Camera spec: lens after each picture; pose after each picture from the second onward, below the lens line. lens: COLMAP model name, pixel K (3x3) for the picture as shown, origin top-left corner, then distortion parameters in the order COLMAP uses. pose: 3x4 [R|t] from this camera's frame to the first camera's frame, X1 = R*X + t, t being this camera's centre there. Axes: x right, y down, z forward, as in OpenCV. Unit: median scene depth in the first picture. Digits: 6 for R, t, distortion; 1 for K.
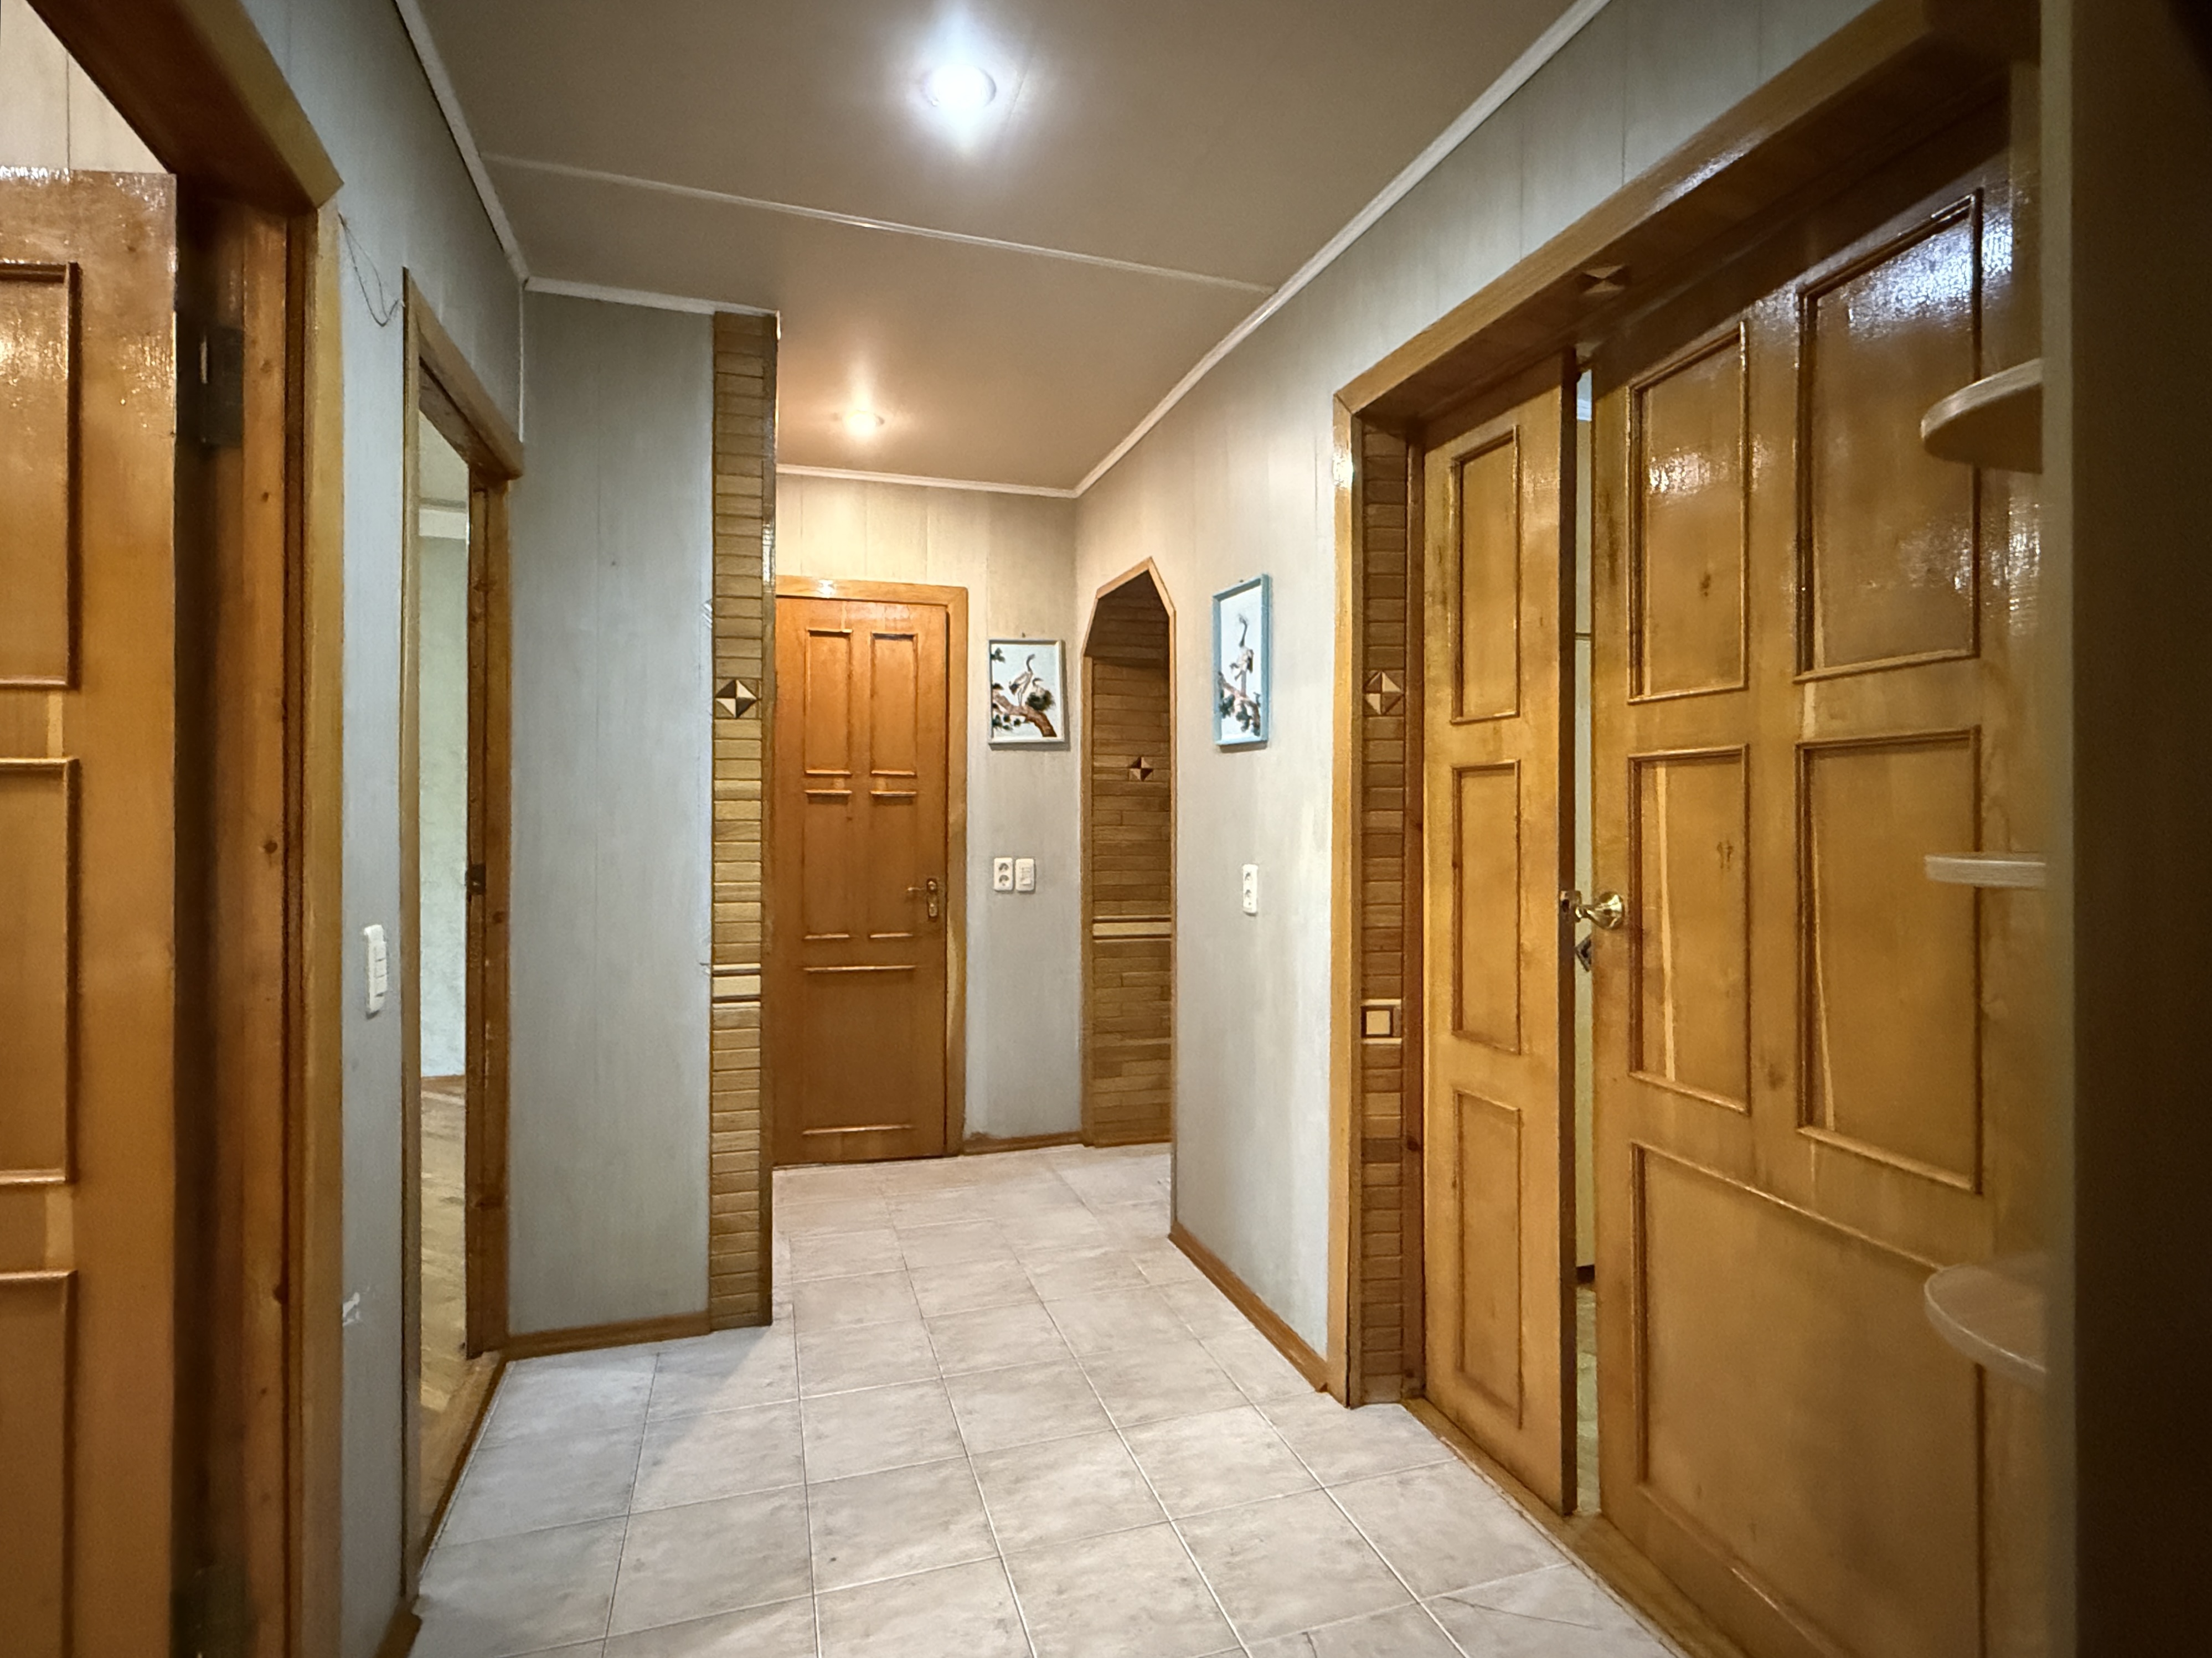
lens RADIAL K [[1101.7, 0, 1103.7], [0, 1101.7, 814.2], [0, 0, 1]] dist [-0.001518, 0.000128]
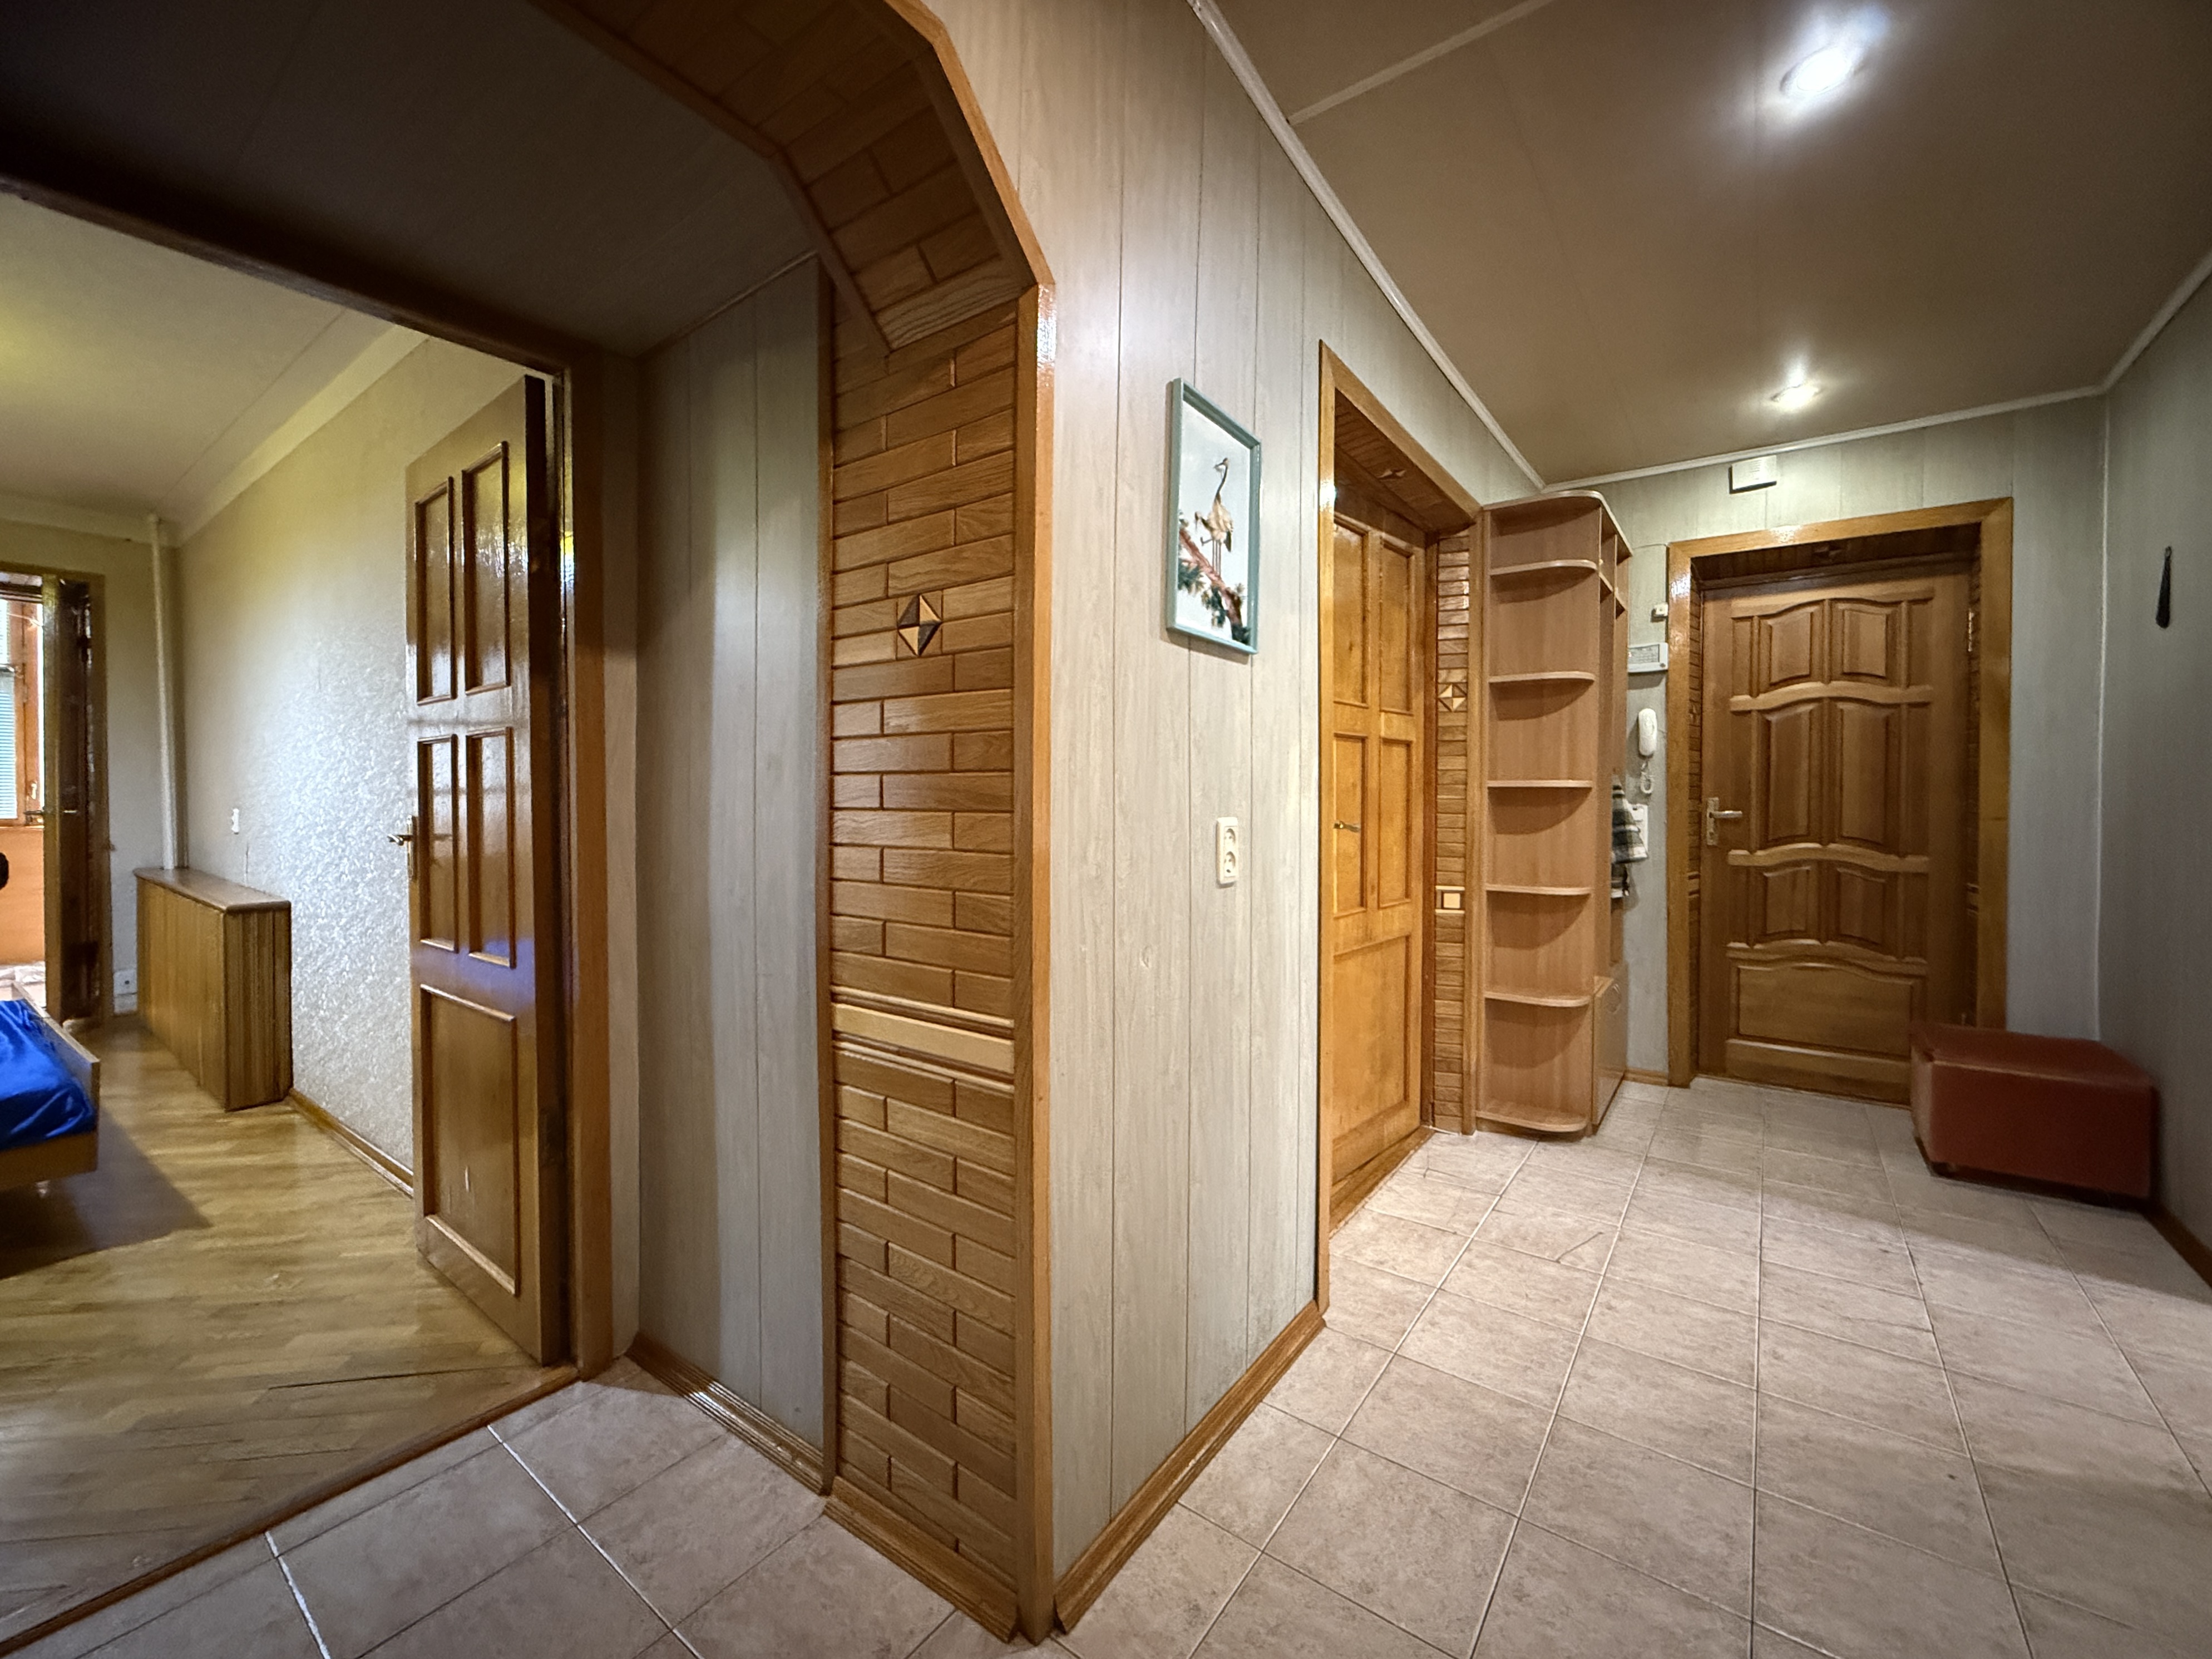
lens RADIAL K [[896.9, 0, 1107.6], [0, 896.9, 818.7], [0, 0, 1]] dist [-0.000143, 0.000229]
pose [[-0.589835, -0.020233, 0.807271, -0.353214], [-0.002199, 0.999723, 0.023451, 0.039955], [-0.807521, 0.012057, -0.589716, 1.683008]]
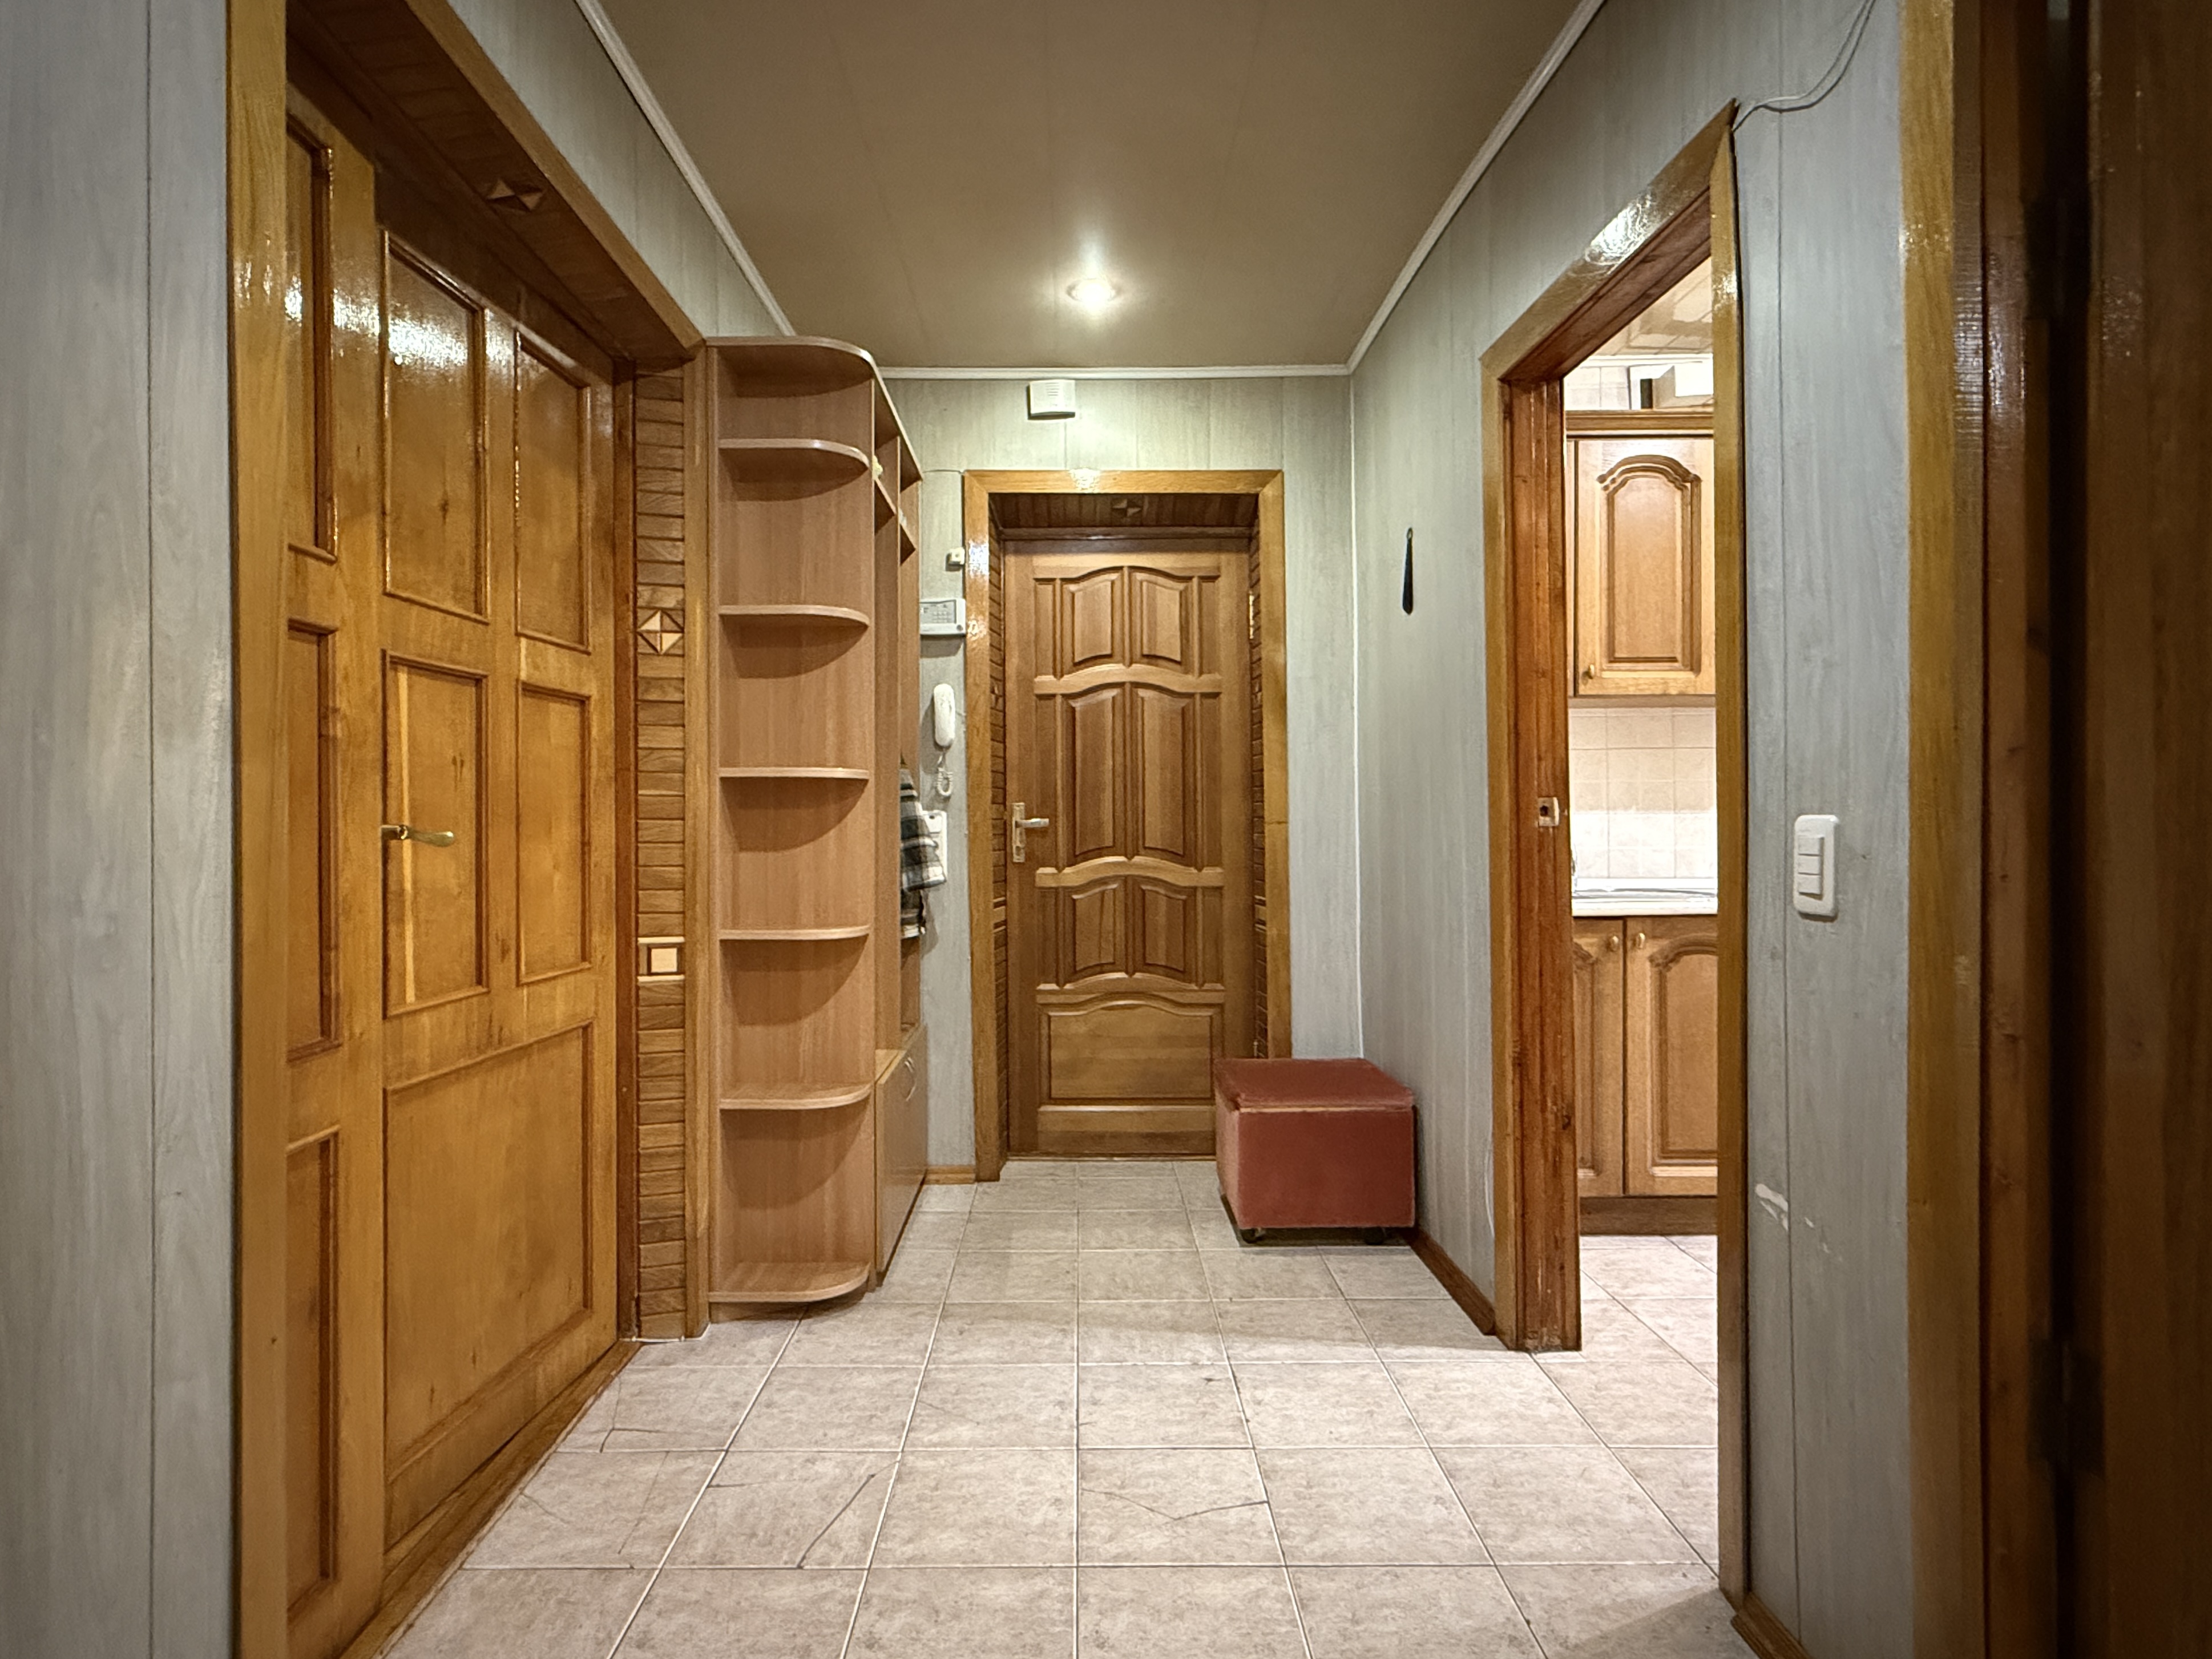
lens RADIAL K [[1105.3, 0, 1101.9], [0, 1105.3, 821.2], [0, 0, 1]] dist [-0.001974, -0.000155]
pose [[-0.960544, 0.005408, 0.278076, -0.251046], [0.003981, 0.999976, -0.005697, 0.071239], [-0.278100, -0.004365, -0.960542, 1.353809]]
